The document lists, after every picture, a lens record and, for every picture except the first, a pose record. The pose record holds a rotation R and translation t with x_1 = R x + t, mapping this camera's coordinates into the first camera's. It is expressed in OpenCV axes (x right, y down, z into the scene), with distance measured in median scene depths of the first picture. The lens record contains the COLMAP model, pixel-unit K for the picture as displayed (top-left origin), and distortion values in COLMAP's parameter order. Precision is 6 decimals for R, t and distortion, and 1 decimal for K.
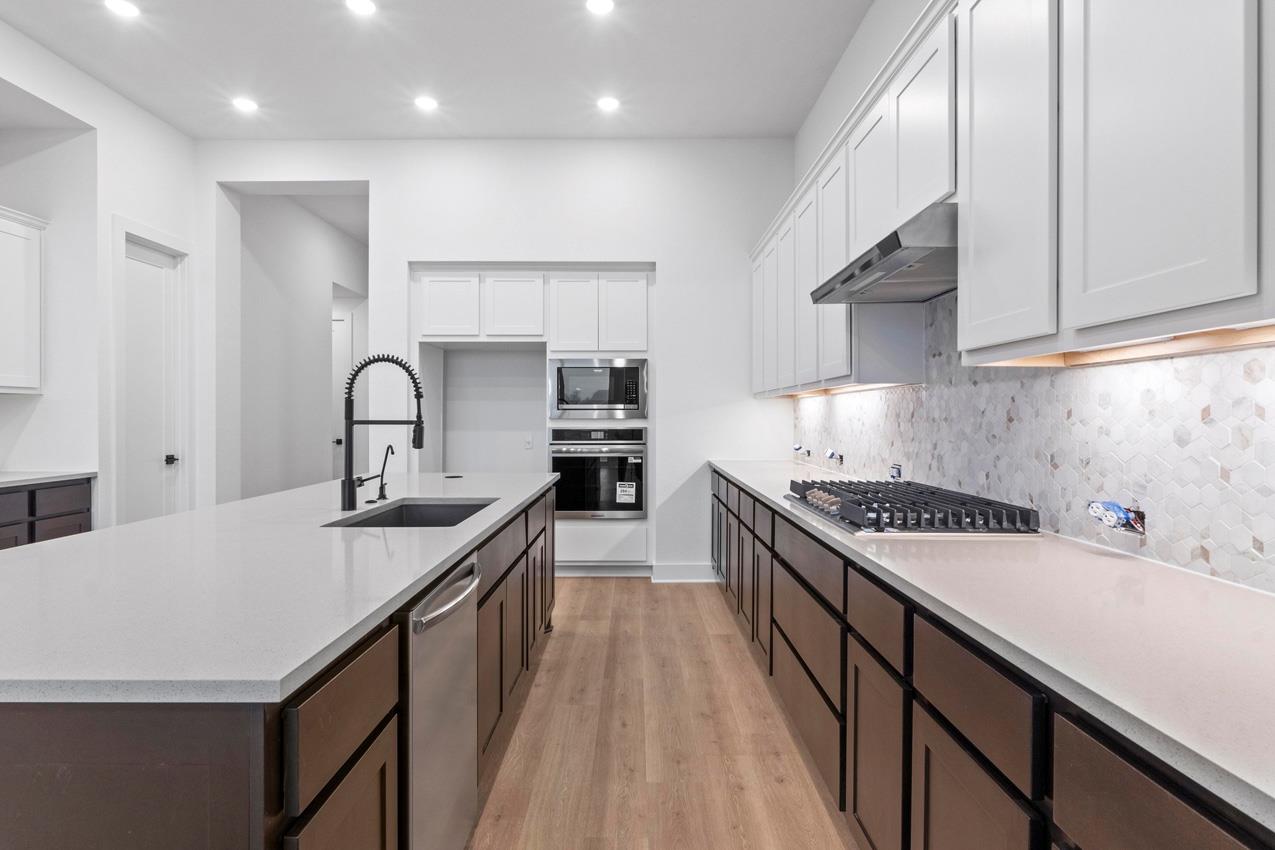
lens RADIAL K [[671.7, 0, 629.7], [0, 671.7, 414.6], [0, 0, 1]] dist [0.002923, -0.002628]
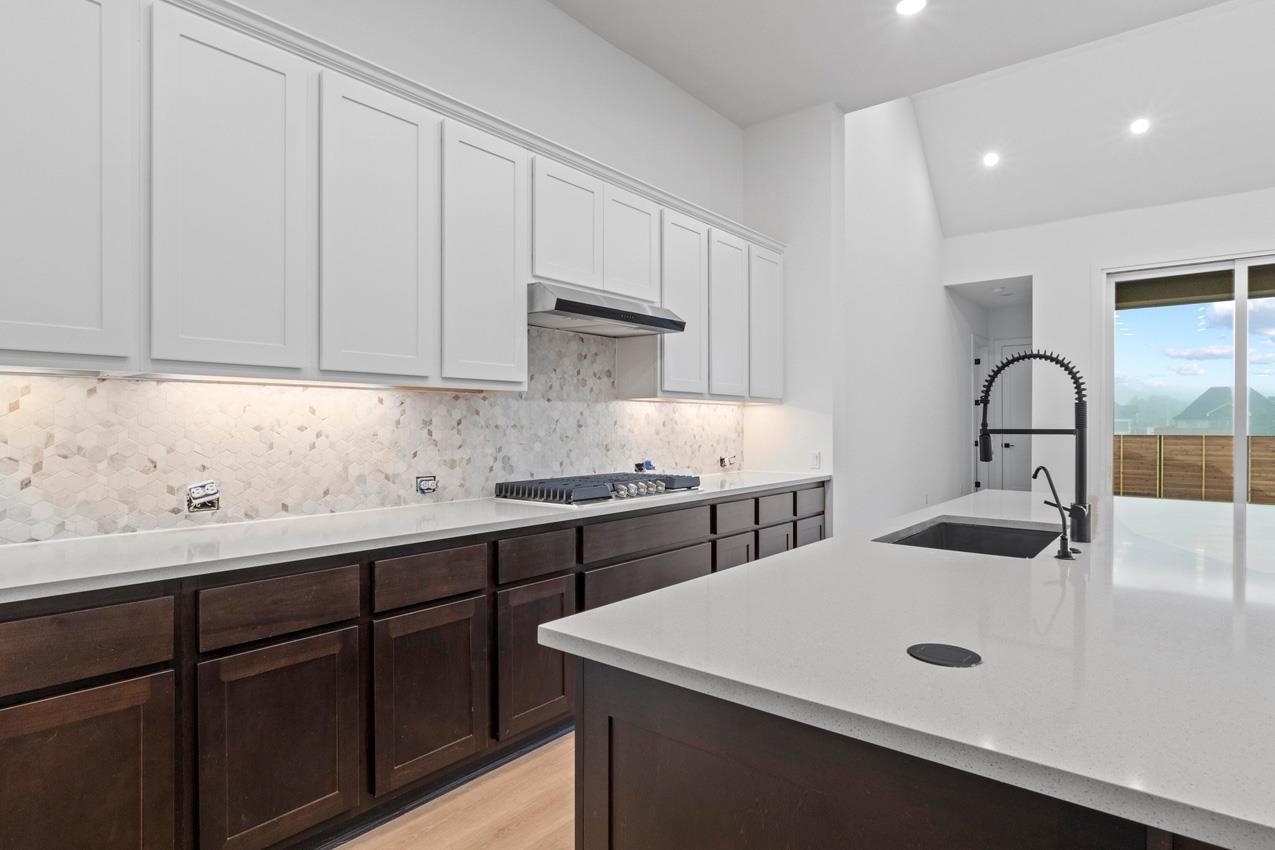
lens RADIAL K [[678.1, 0, 633.4], [0, 678.1, 433.5], [0, 0, 1]] dist [0.000491, -0.000422]
pose [[-0.776186, -0.010739, 0.630413, -0.429654], [-0.003884, 0.999917, 0.012251, 0.003749], [-0.630492, 0.007061, -0.776163, 1.641014]]
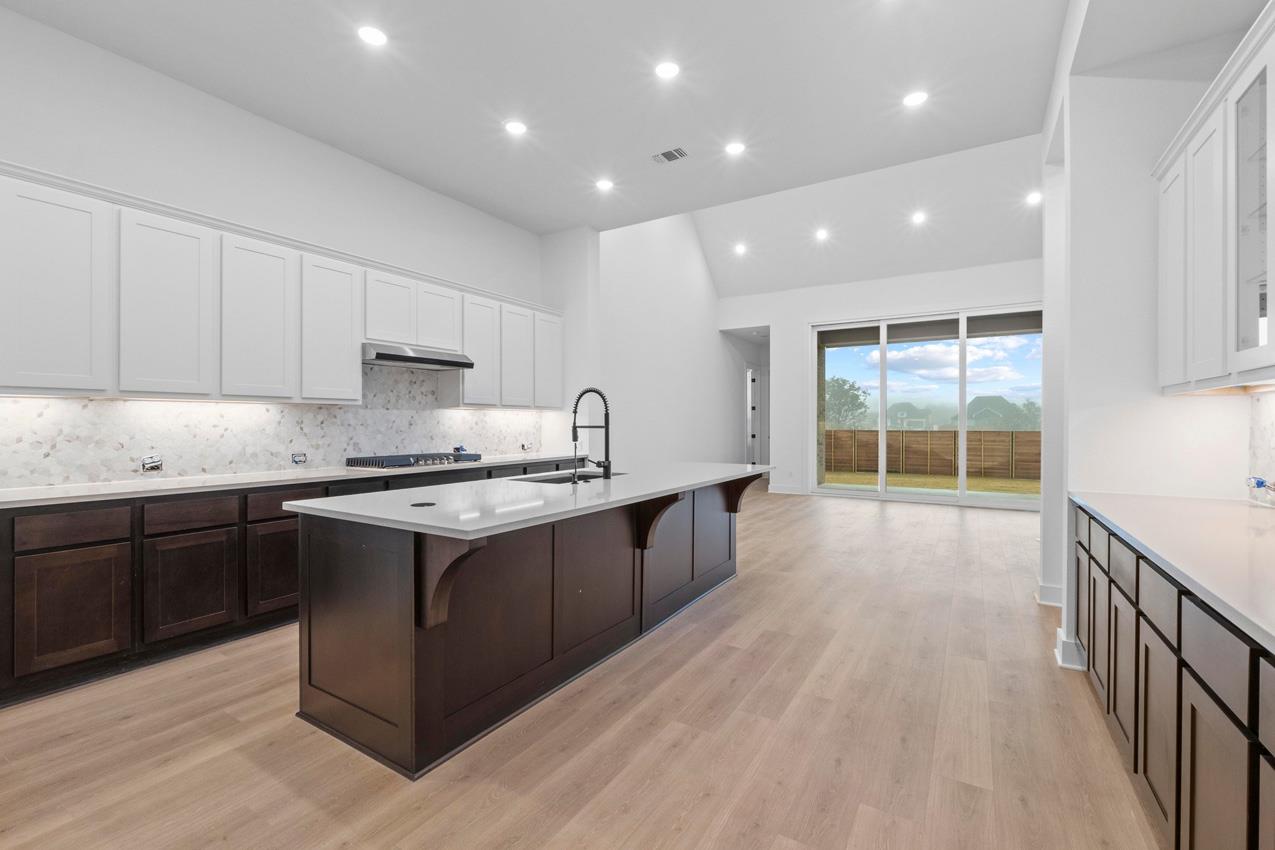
lens RADIAL K [[538.3, 0, 630.8], [0, 538.3, 428.6], [0, 0, 1]] dist [-0.006200, -0.000156]
pose [[-0.851879, -0.006734, 0.523695, -0.985473], [-0.002880, 0.999962, 0.008173, 0.002755], [-0.523730, 0.005454, -0.851867, 1.775865]]
